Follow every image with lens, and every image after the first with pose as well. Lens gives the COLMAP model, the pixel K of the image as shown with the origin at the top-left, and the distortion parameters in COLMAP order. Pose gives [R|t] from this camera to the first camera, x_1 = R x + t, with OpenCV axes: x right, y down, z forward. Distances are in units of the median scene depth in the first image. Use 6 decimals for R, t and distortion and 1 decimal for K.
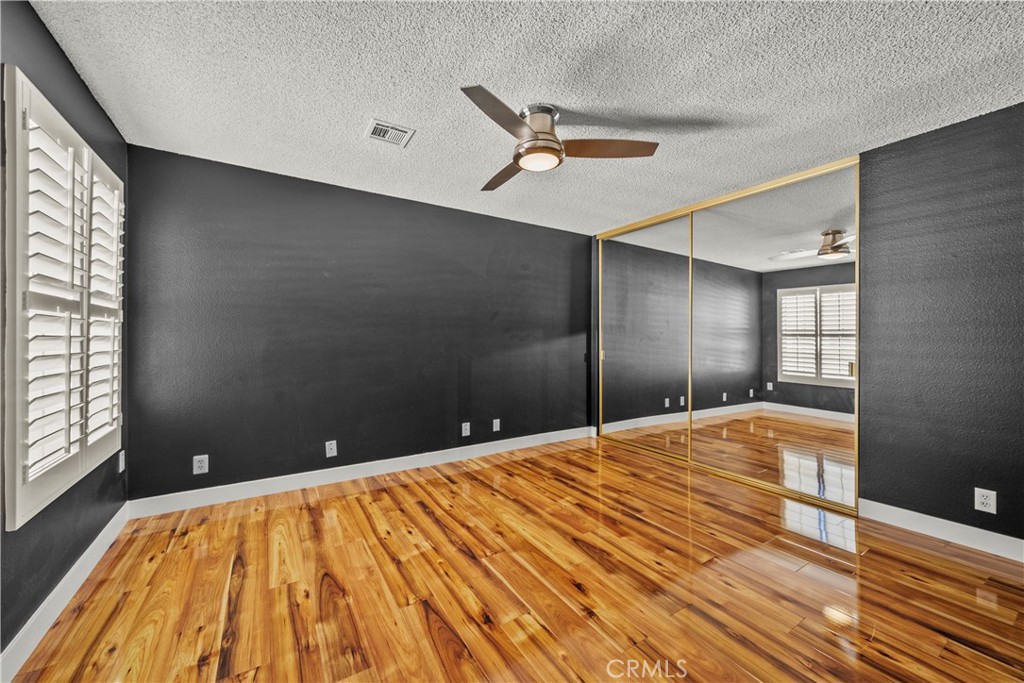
lens RADIAL K [[397.3, 0, 512.5], [0, 397.3, 338.7], [0, 0, 1]] dist [-0.002238, -0.000167]
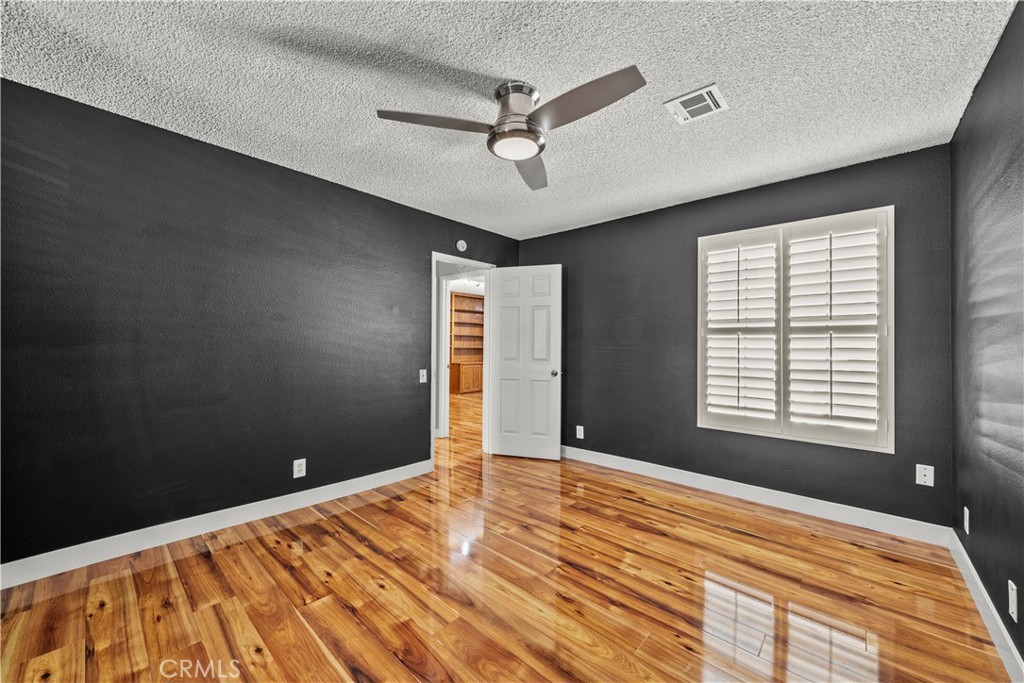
lens RADIAL K [[397.3, 0, 511.6], [0, 397.3, 342.4], [0, 0, 1]] dist [-0.002238, -0.000167]
pose [[-0.965534, -0.011273, -0.260033, 0.312739], [-0.009889, 0.999929, -0.006631, -0.007055], [0.260089, -0.003831, -0.965577, 1.925611]]
